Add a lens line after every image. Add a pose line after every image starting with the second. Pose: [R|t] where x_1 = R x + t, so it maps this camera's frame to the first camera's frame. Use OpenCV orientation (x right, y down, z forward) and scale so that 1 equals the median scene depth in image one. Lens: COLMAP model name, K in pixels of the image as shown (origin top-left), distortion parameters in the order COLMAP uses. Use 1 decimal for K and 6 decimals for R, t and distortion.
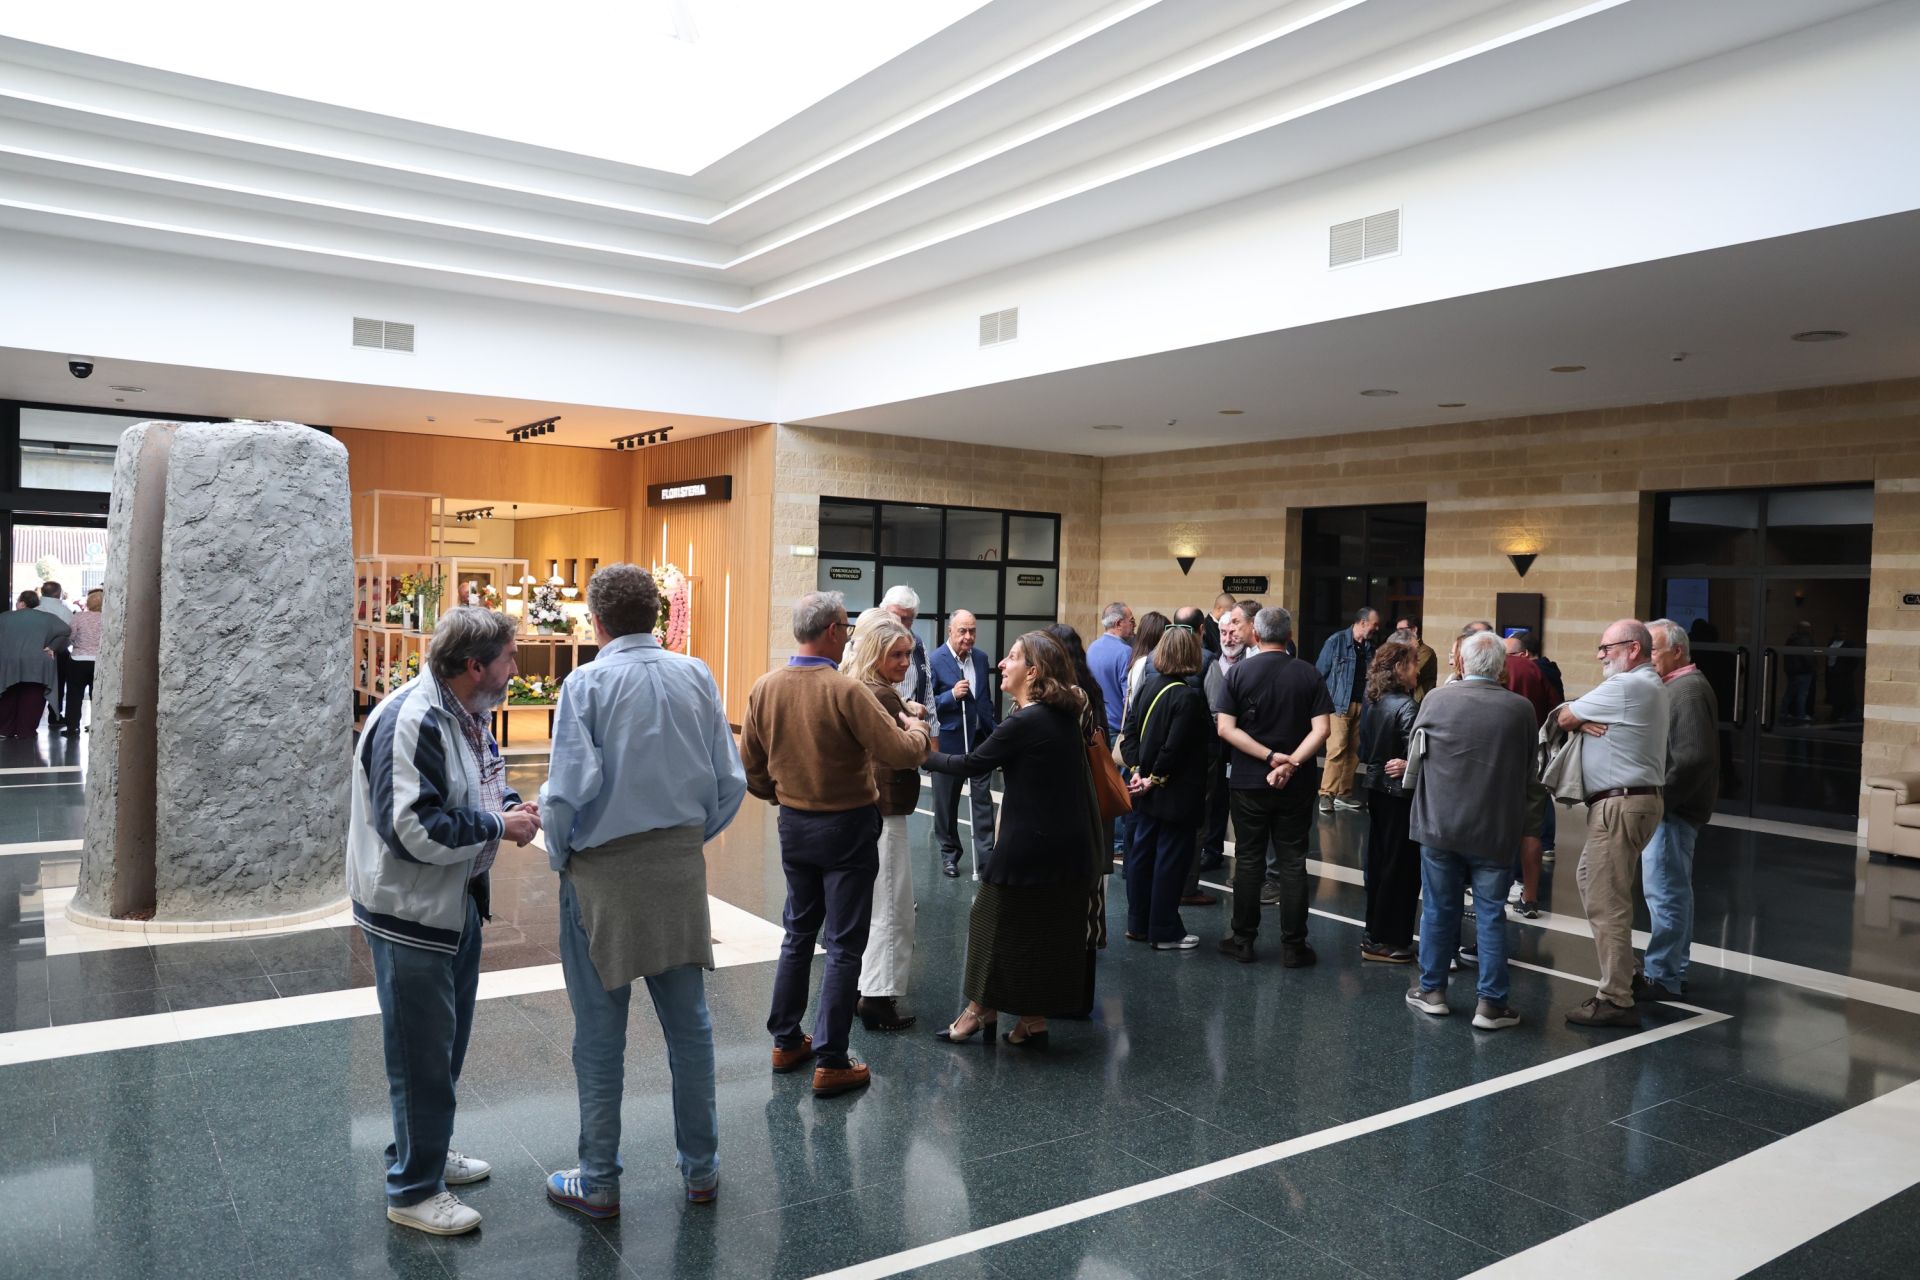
lens RADIAL K [[1367.4, 0, 987.4], [0, 1367.4, 638.9], [0, 0, 1]] dist [-0.034097, 0.000032]
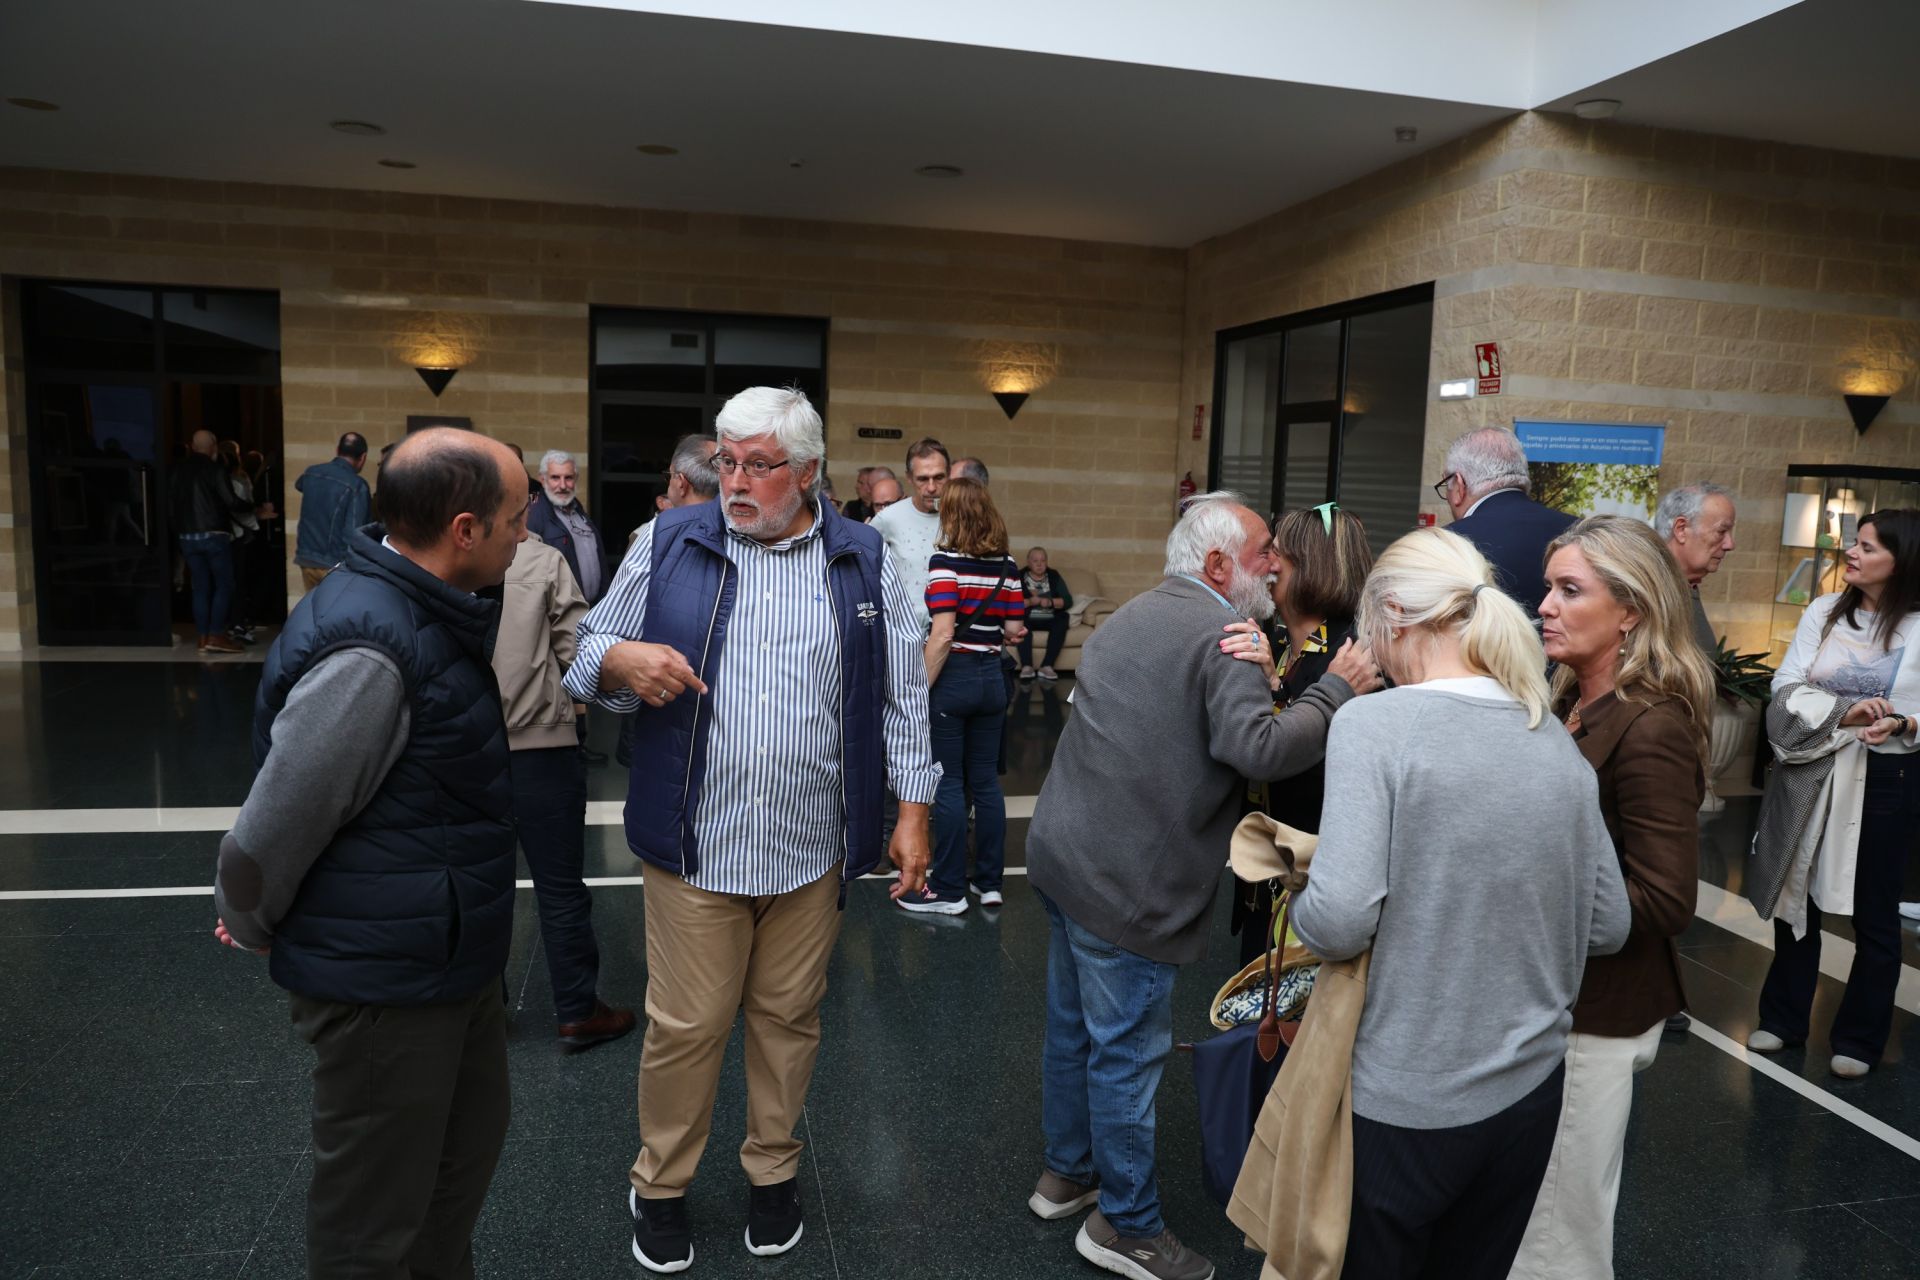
lens RADIAL K [[1367.4, 0, 987.4], [0, 1367.4, 638.9], [0, 0, 1]] dist [-0.034097, 0.000032]
pose [[0.377962, -0.134326, 0.916025, -0.206463], [0.003676, 0.989629, 0.143603, -0.014605], [-0.925814, -0.050909, 0.374536, 0.318082]]
